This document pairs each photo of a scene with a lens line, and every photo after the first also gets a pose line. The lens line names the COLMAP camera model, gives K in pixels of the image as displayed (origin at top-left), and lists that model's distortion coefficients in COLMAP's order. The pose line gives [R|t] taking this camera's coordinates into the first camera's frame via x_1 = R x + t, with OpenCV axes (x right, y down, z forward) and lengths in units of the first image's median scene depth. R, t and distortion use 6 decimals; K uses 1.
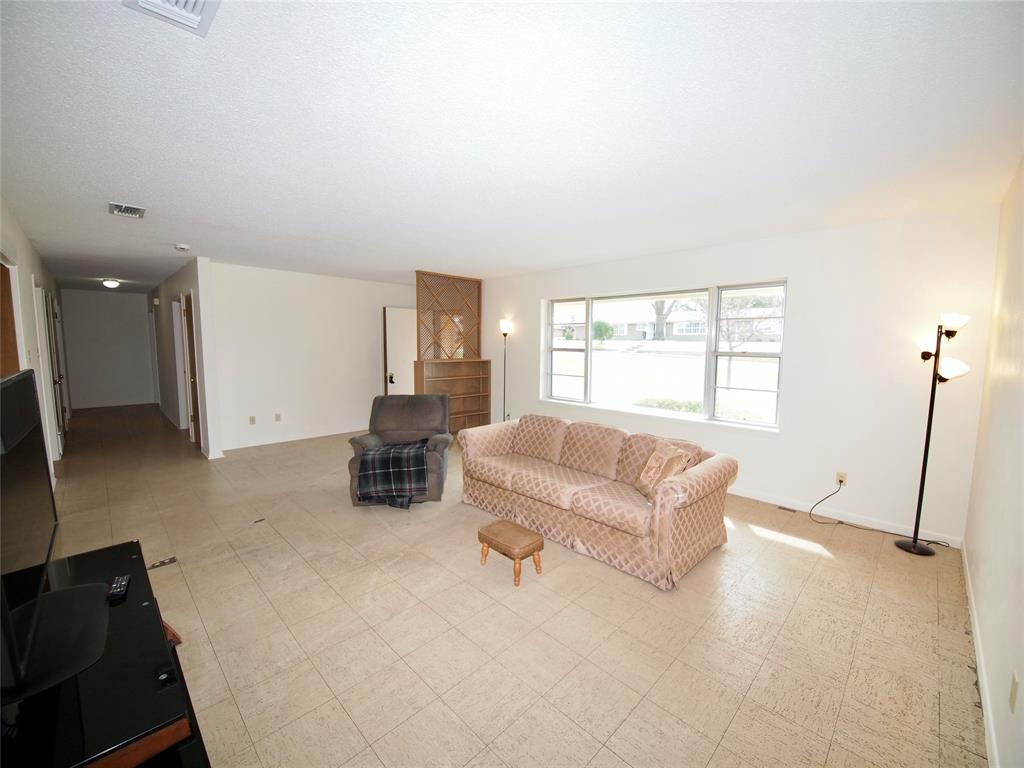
lens RADIAL K [[416.0, 0, 511.6], [0, 416.0, 384.6], [0, 0, 1]] dist [-0.013243, -0.001590]
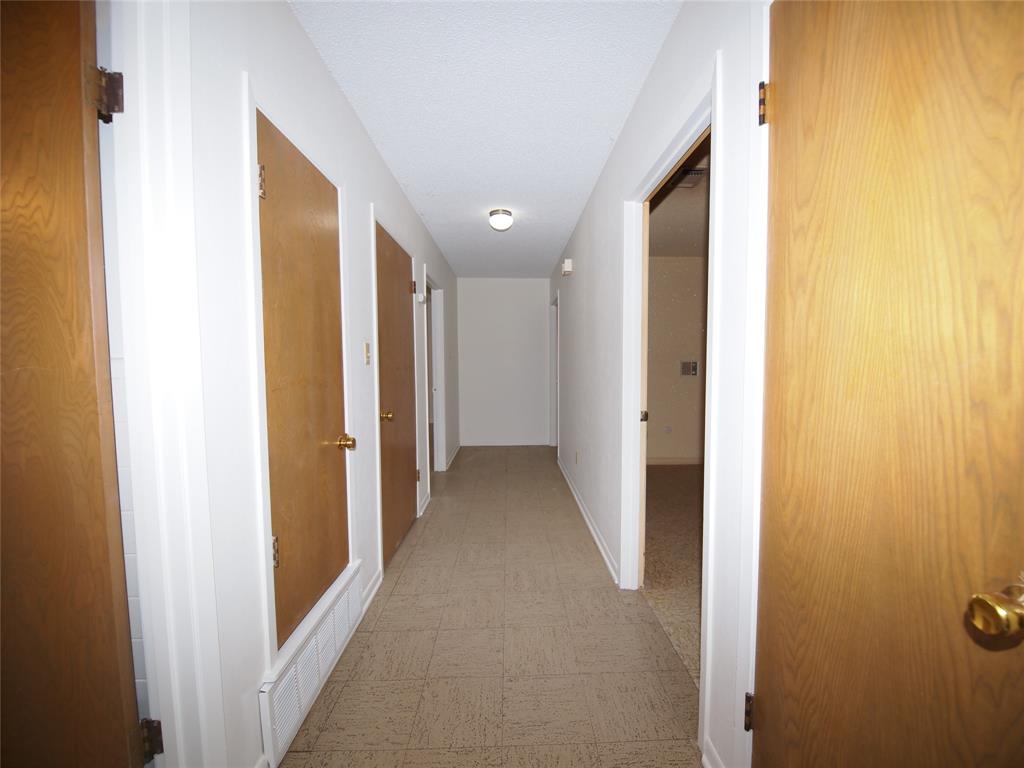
lens RADIAL K [[416.0, 0, 511.7], [0, 416.0, 383.3], [0, 0, 1]] dist [-0.013243, -0.001590]
pose [[0.706515, 0.023577, -0.707305, -0.543110], [-0.058091, 0.998004, -0.024759, -0.038619], [0.705310, 0.058581, 0.706475, 0.592764]]
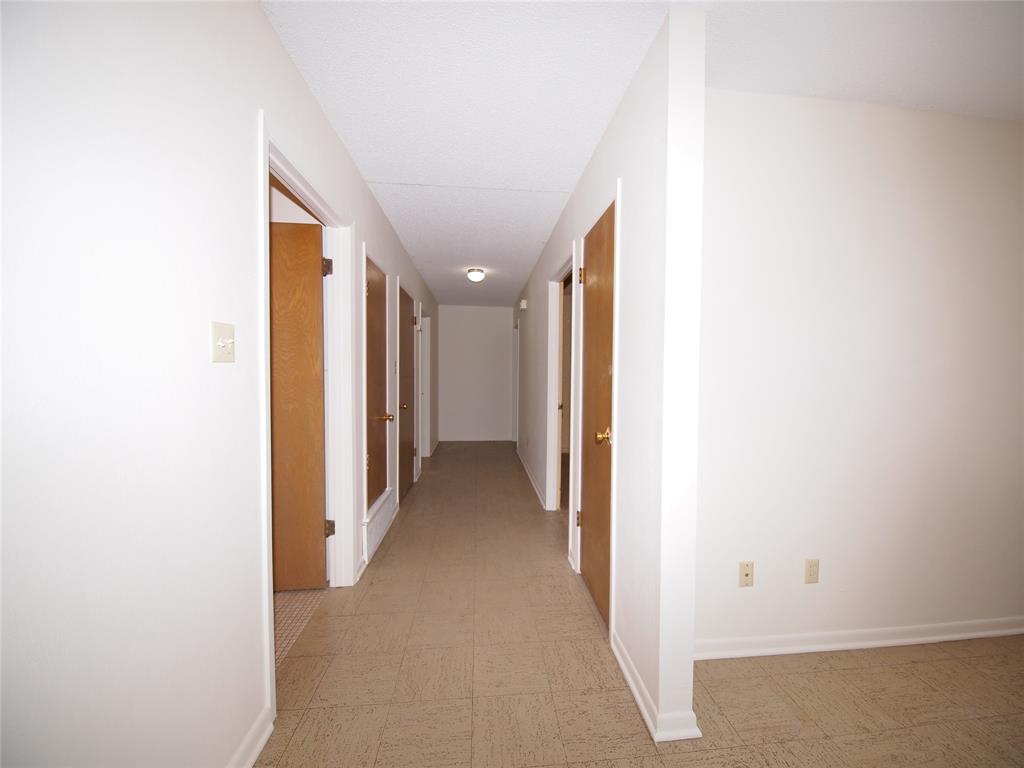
lens RADIAL K [[416.0, 0, 514.7], [0, 416.0, 383.6], [0, 0, 1]] dist [-0.013243, -0.001590]
pose [[0.760060, 0.014264, -0.649697, -0.408808], [-0.066735, 0.996187, -0.056199, -0.024749], [0.646418, 0.086072, 0.758113, 0.458792]]
